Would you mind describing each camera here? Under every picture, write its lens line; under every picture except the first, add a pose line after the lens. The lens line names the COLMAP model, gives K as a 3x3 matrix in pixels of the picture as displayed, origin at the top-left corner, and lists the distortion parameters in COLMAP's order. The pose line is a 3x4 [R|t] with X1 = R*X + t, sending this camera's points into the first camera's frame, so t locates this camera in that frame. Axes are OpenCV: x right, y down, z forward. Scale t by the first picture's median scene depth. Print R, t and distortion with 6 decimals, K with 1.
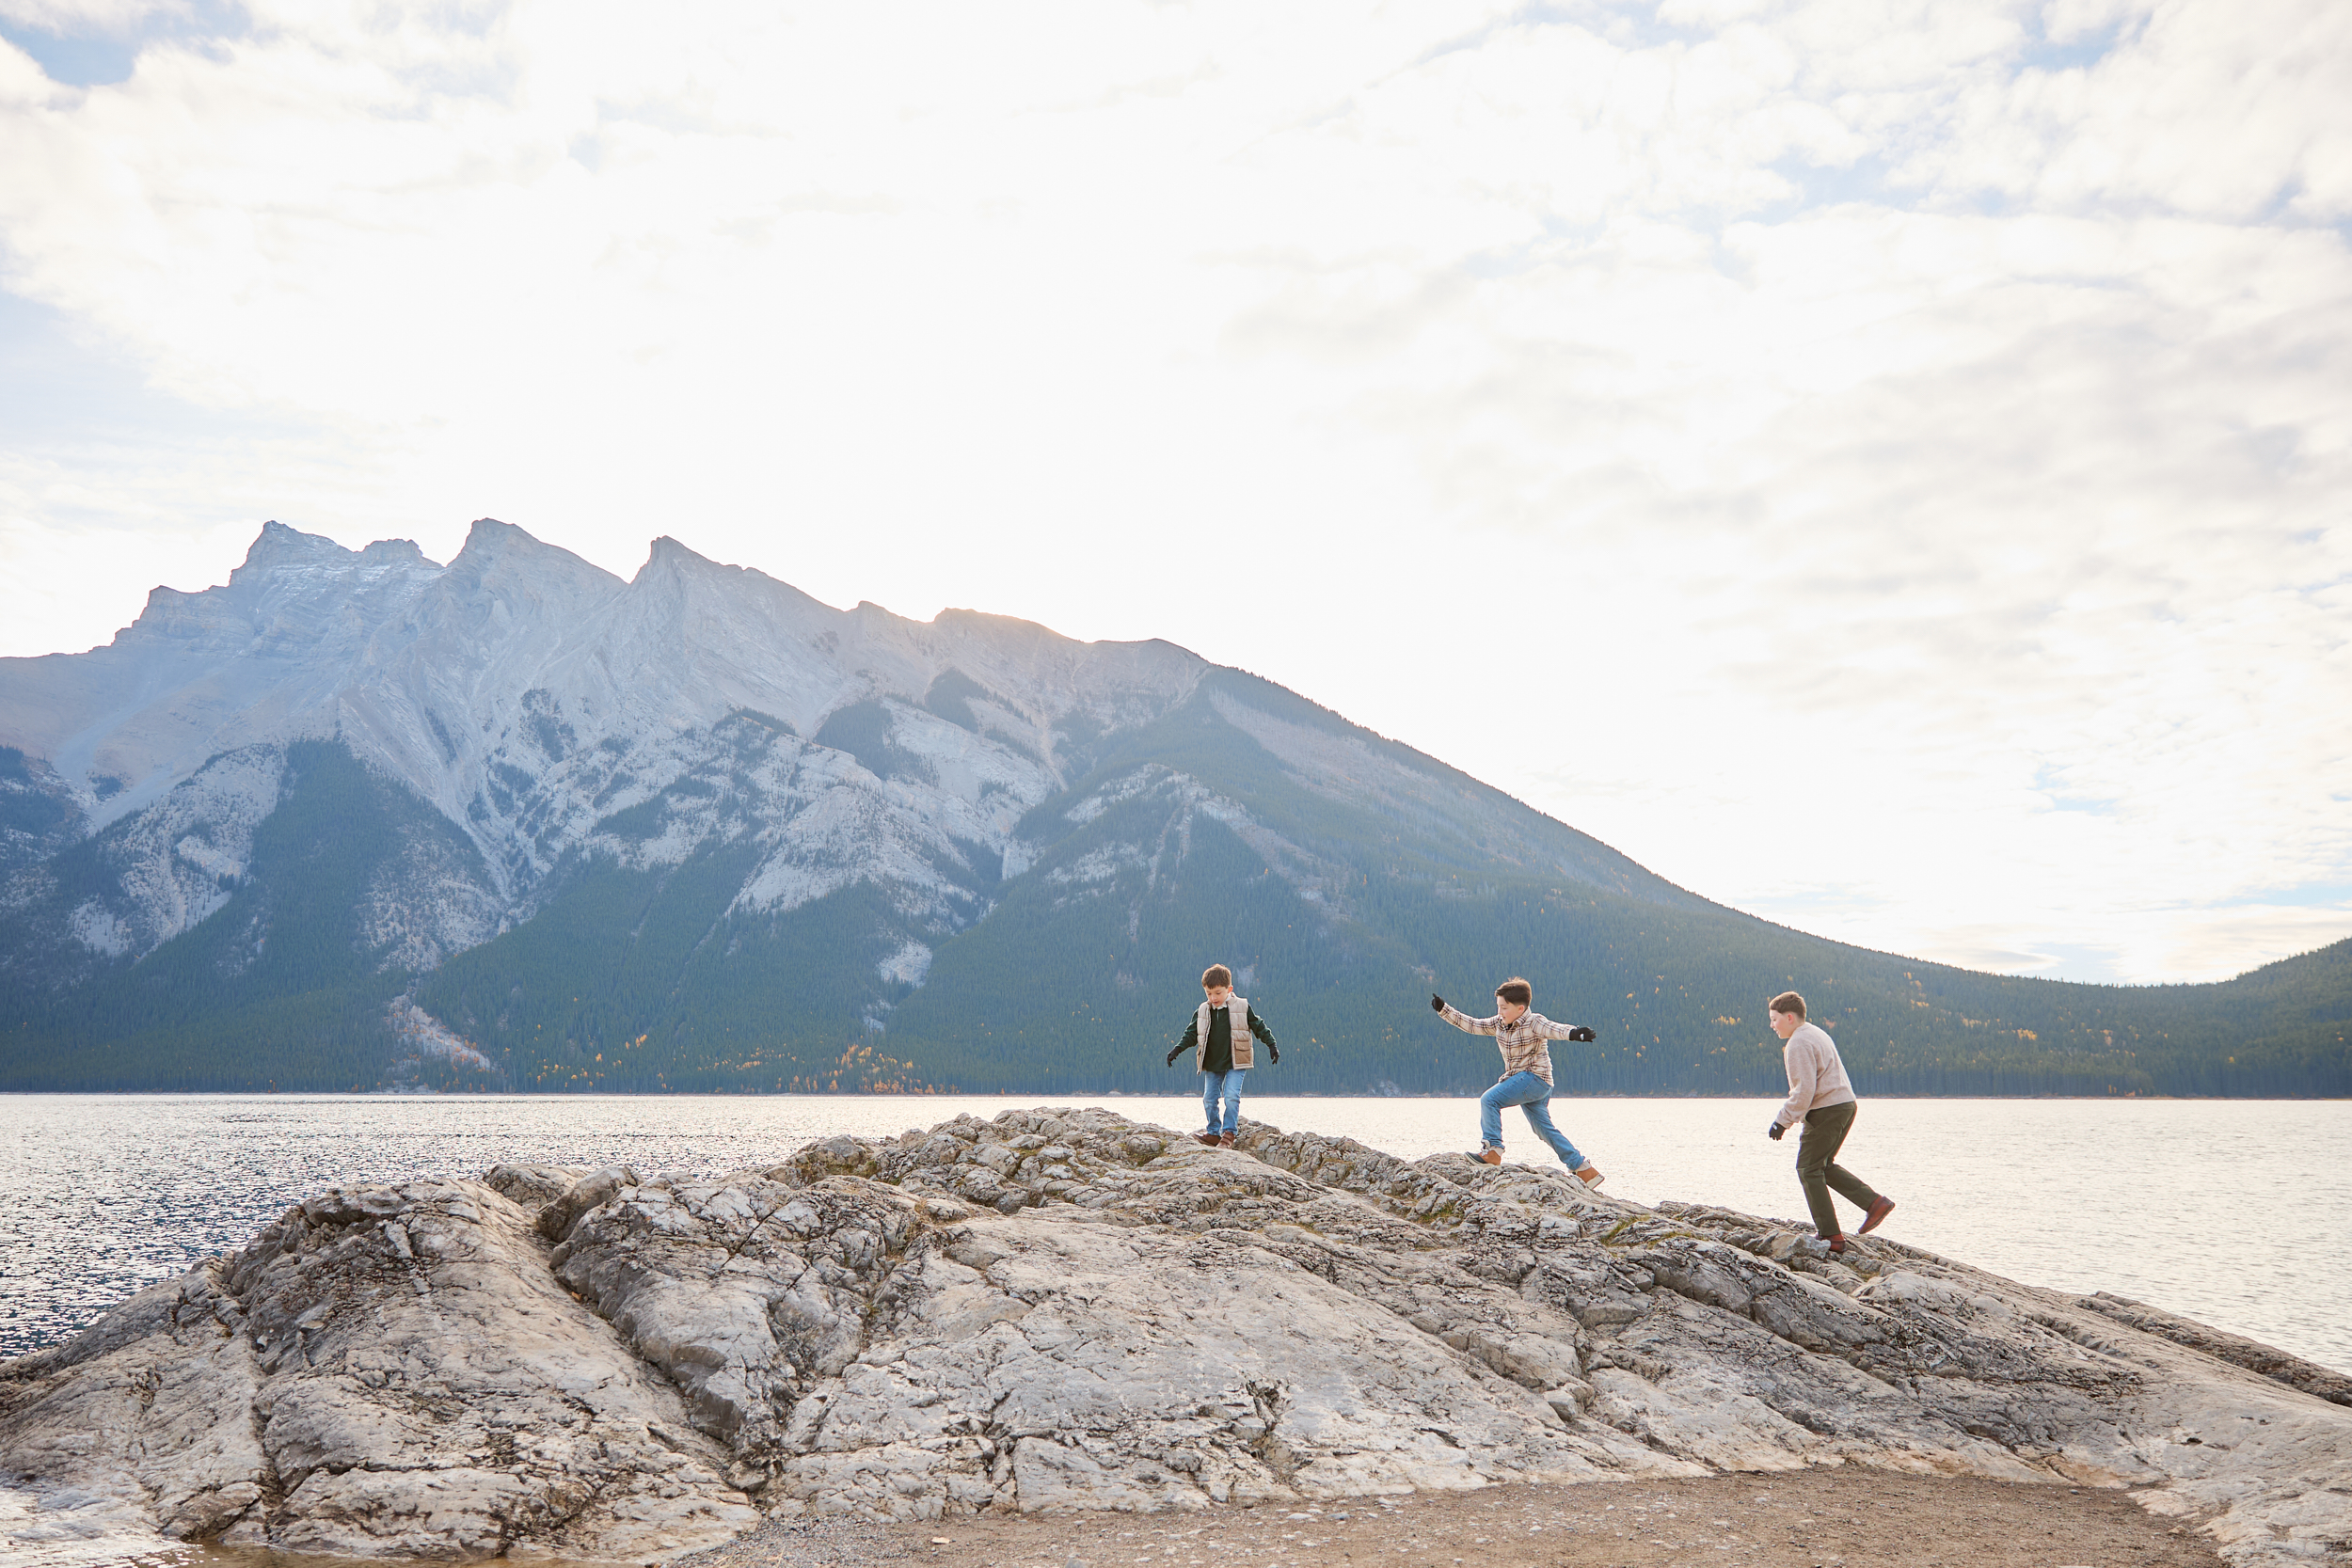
lens RADIAL K [[1810.2, 0, 1174.6], [0, 1810.2, 864.3], [0, 0, 1]] dist [-0.011930, 0.029808]
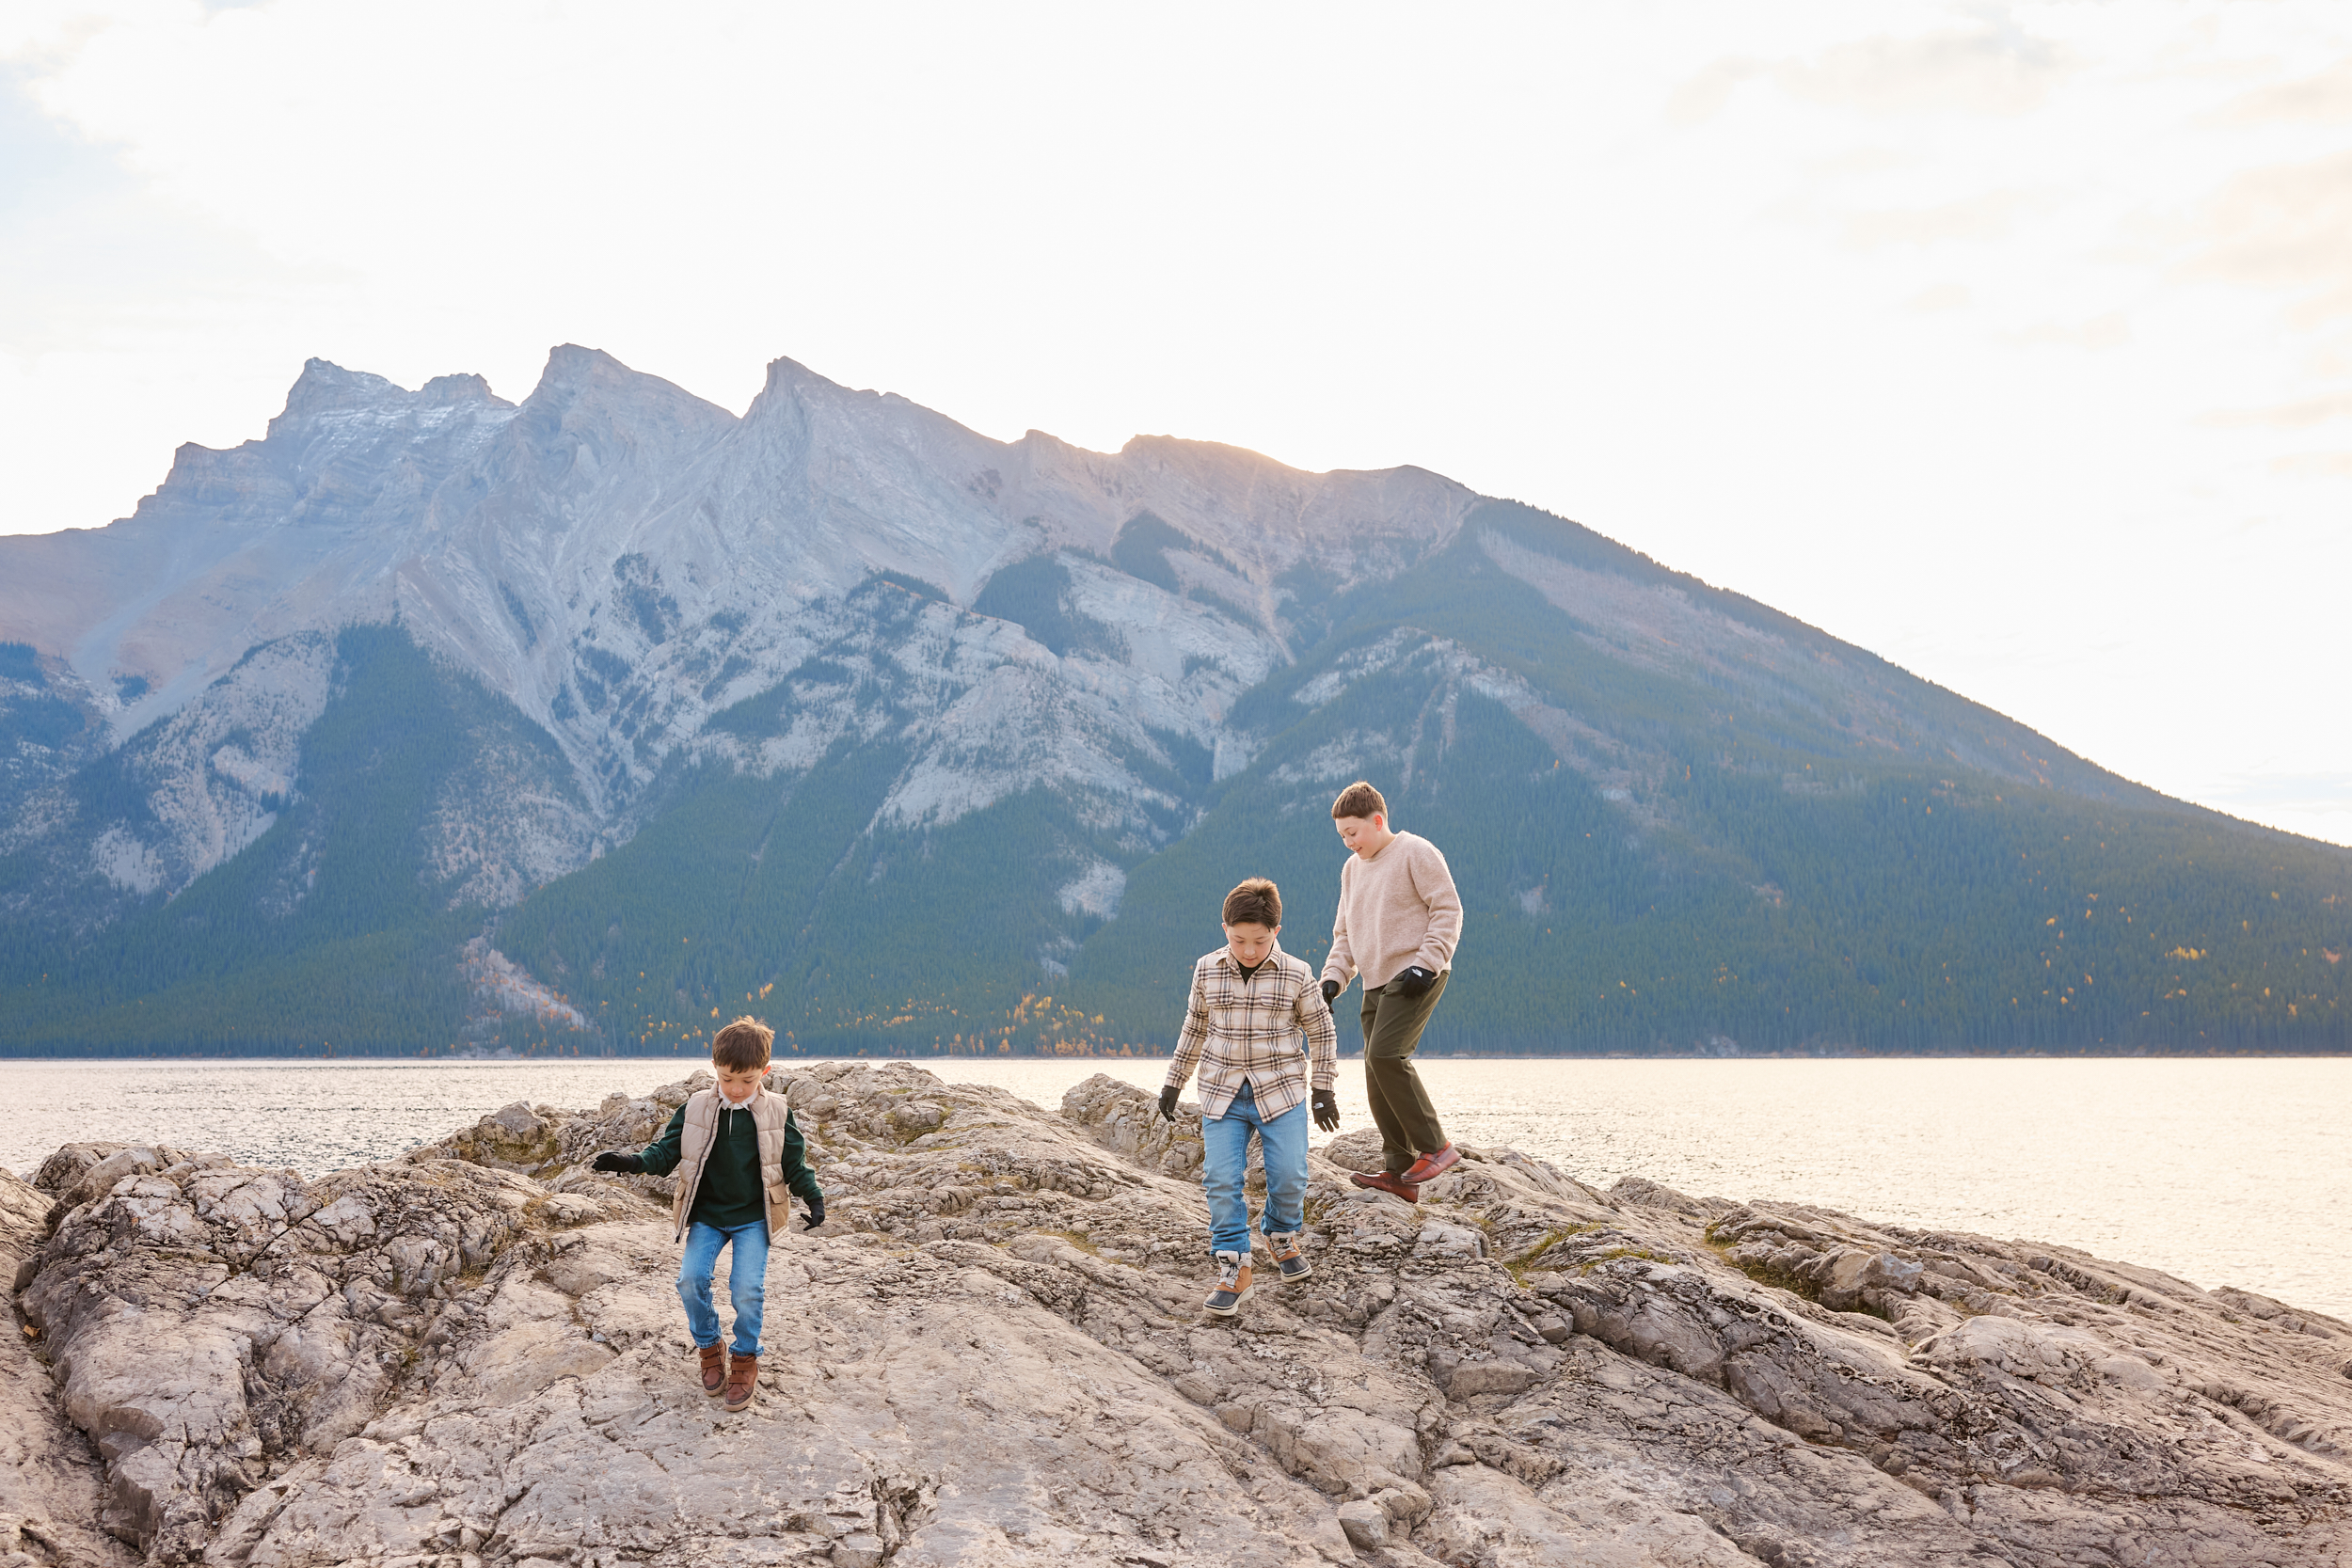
lens RADIAL K [[2323.6, 0, 1168.9], [0, 2323.6, 784.7], [0, 0, 1]] dist [-0.003613, -0.009003]
pose [[0.992651, -0.017810, -0.119695, 0.214341], [0.019022, 0.999779, 0.008987, 0.027866], [0.119508, -0.011198, 0.992770, 0.163948]]
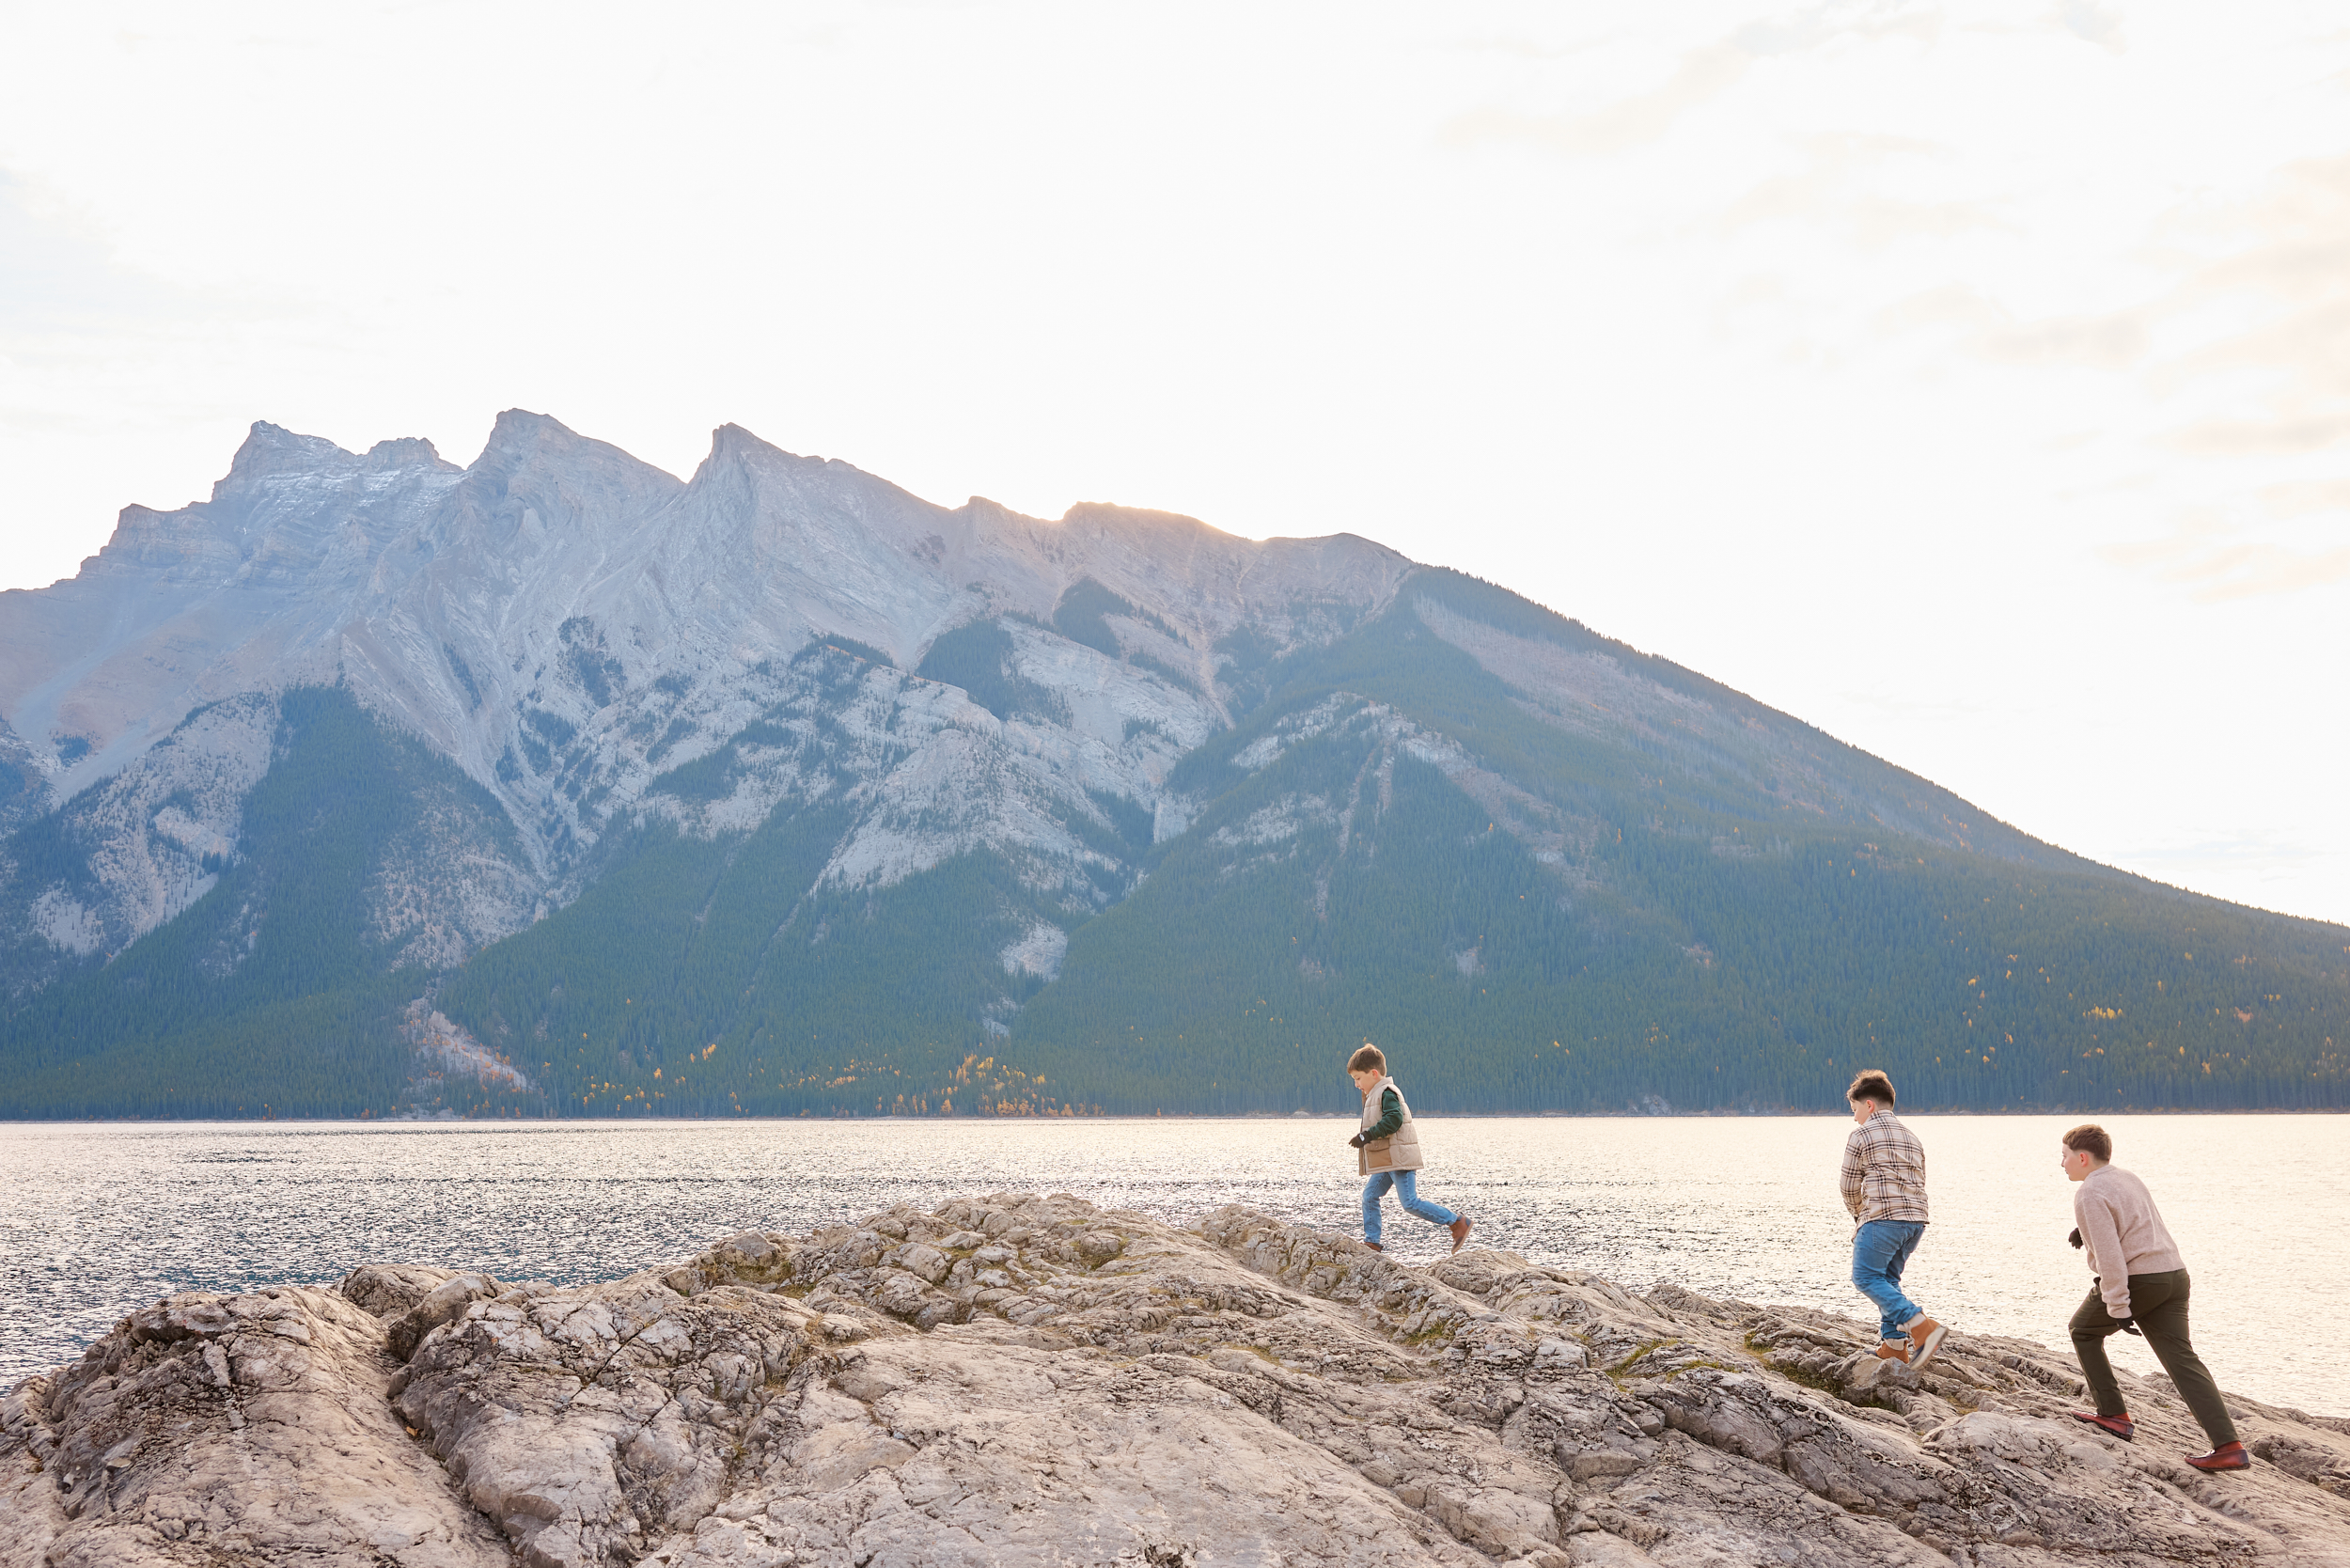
lens RADIAL K [[2304.8, 0, 1175.3], [0, 2304.8, 779.5], [0, 0, 1]] dist [-0.001889, -0.010453]
pose [[0.995910, -0.019199, -0.088288, 0.134256], [0.017683, 0.999683, -0.017923, -0.045935], [0.088604, 0.016288, 0.995934, -0.068416]]
